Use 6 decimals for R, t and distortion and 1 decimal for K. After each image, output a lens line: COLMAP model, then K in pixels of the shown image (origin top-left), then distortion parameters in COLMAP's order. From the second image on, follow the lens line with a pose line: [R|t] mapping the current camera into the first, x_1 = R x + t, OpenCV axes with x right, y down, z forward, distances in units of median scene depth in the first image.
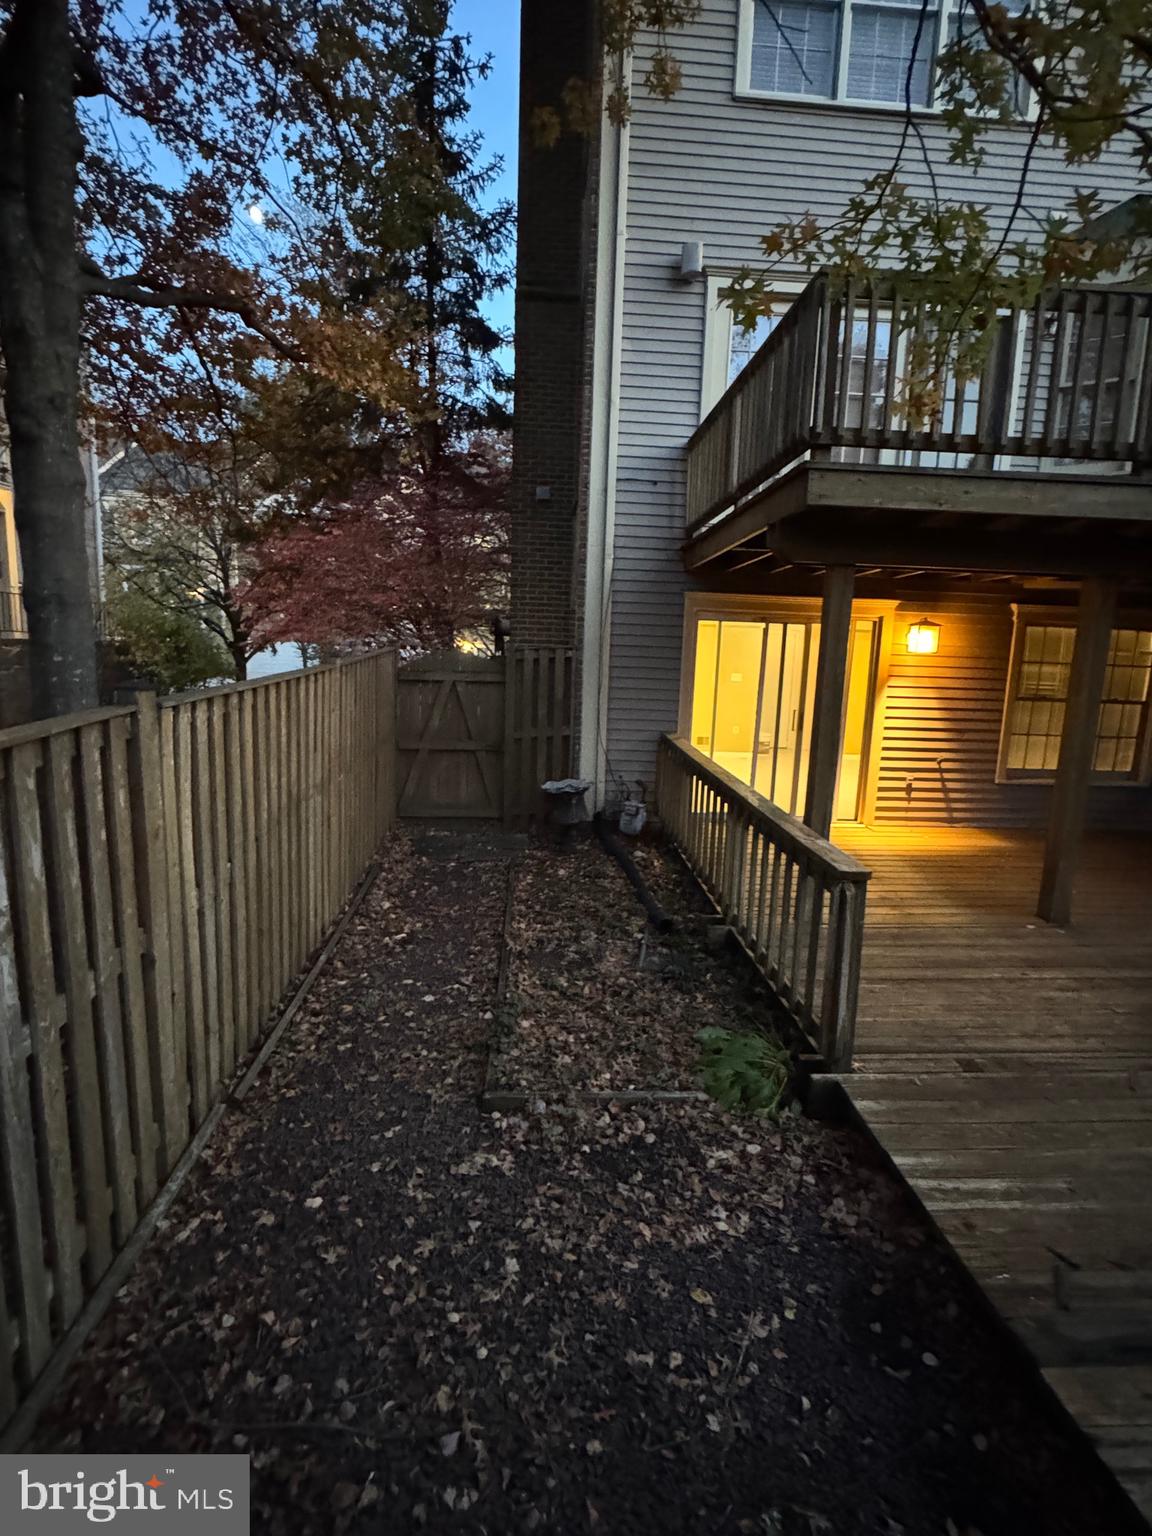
lens RADIAL K [[725.8, 0, 577.0], [0, 725.8, 762.0], [0, 0, 1]] dist [0.000973, 0.000066]
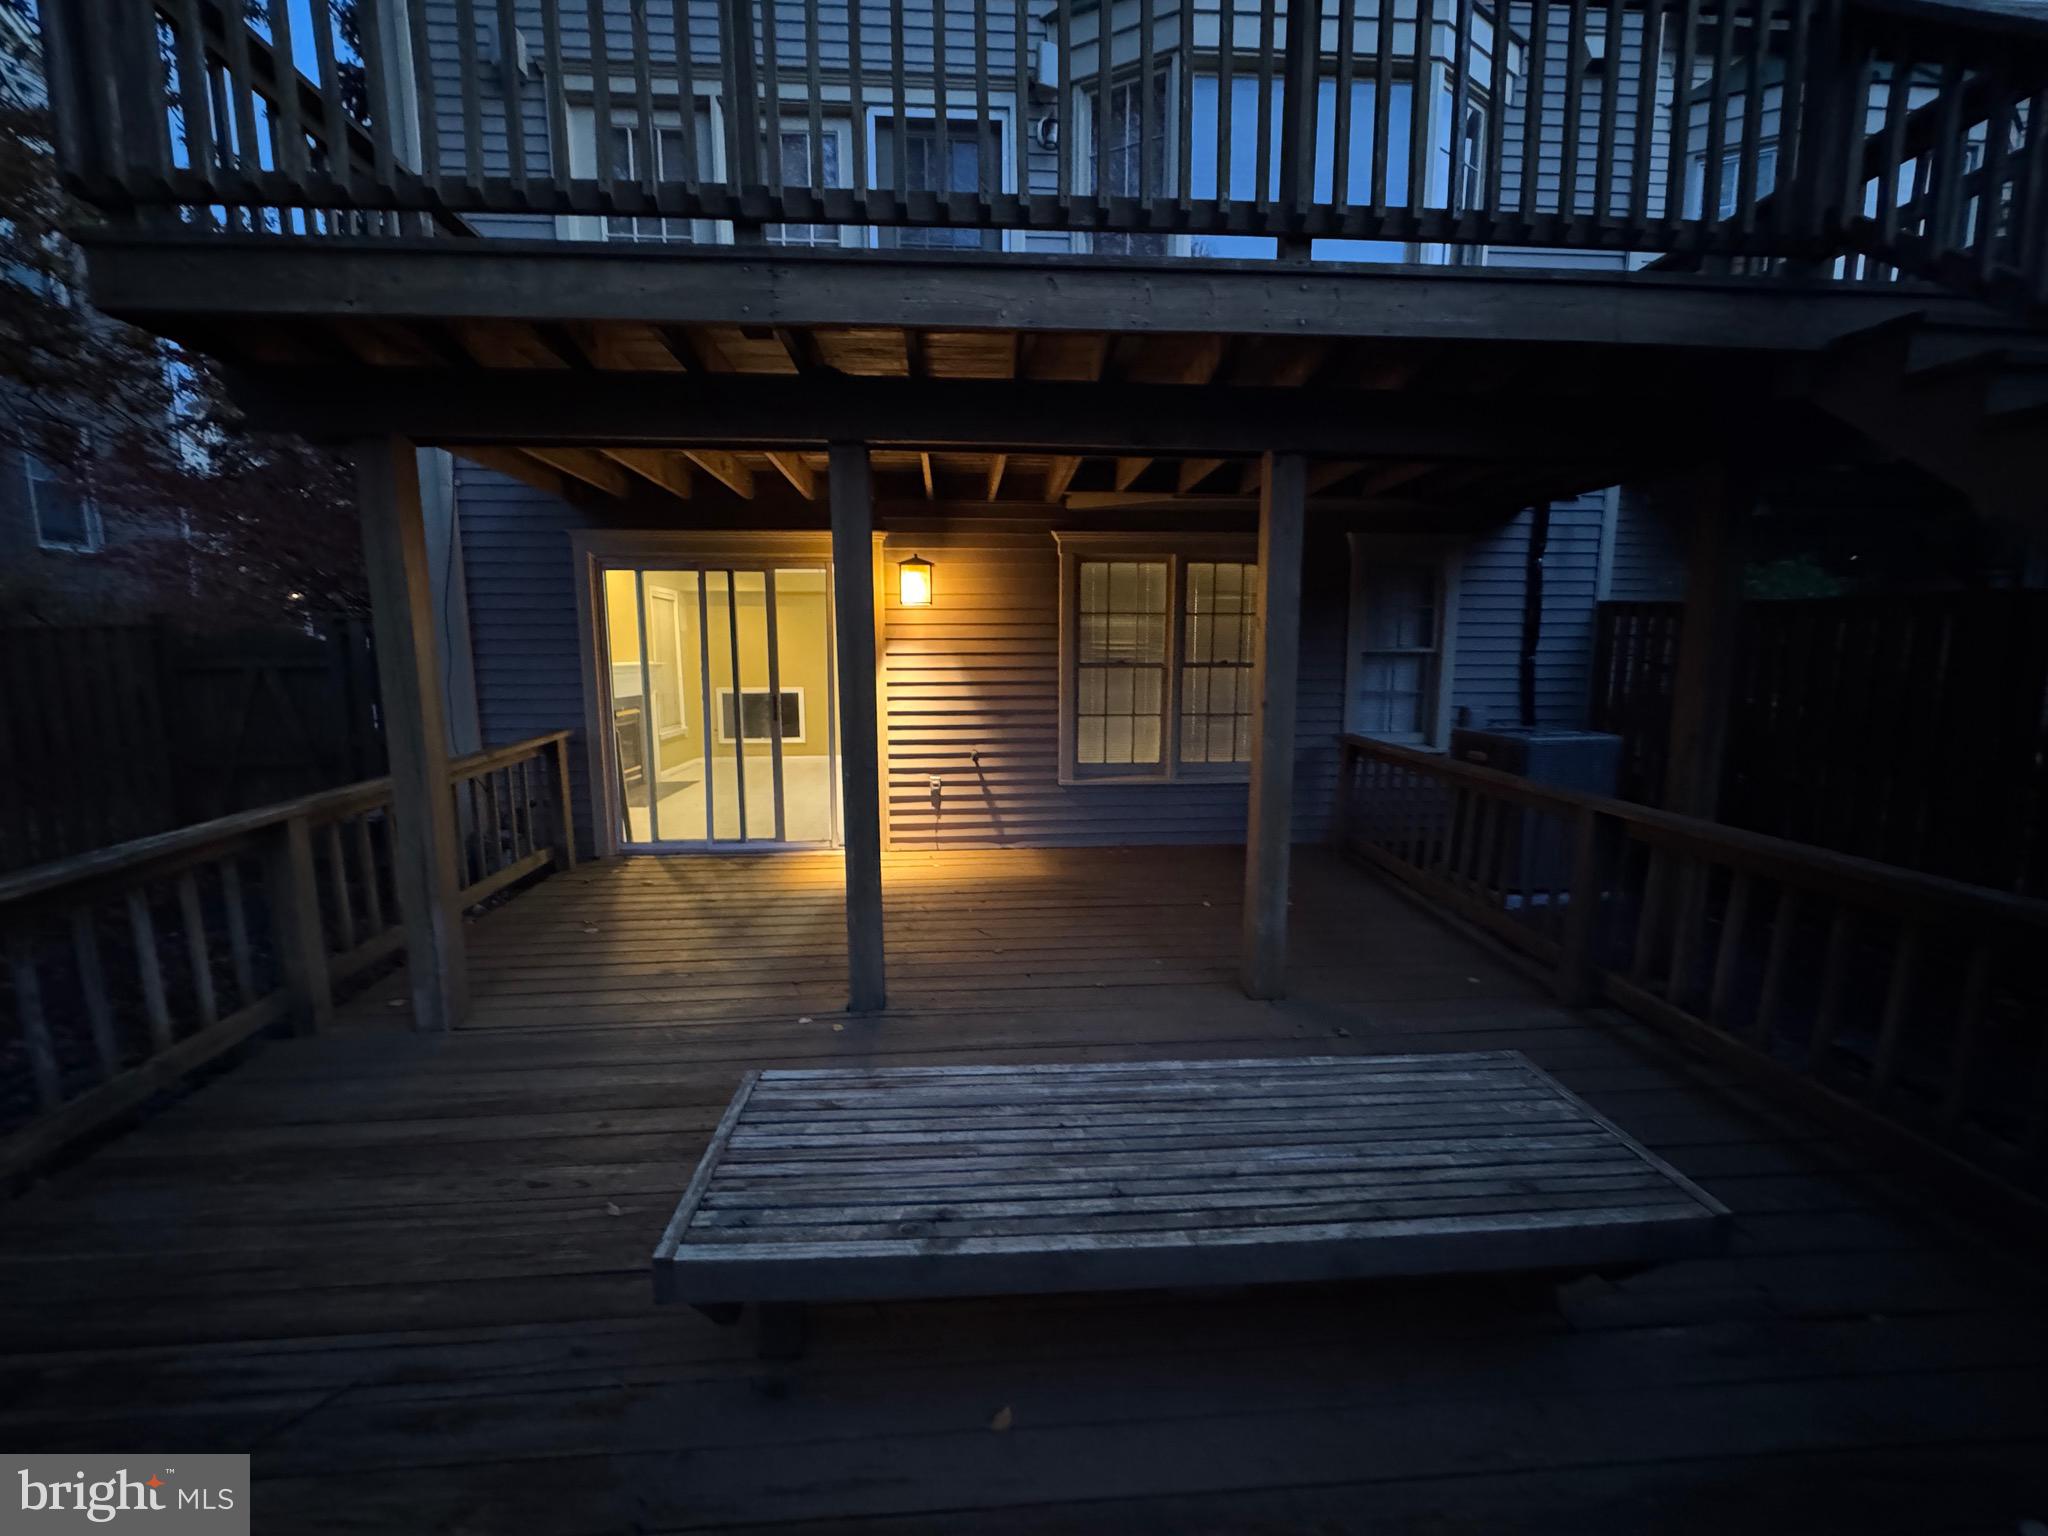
lens RADIAL K [[824.4, 0, 1021.1], [0, 824.4, 759.1], [0, 0, 1]] dist [0.000324, 0.000028]
pose [[0.999200, -0.038633, 0.010336, 0.533617], [0.038776, 0.999149, -0.014040, 0.013882], [-0.009785, 0.014430, 0.999848, 0.191394]]
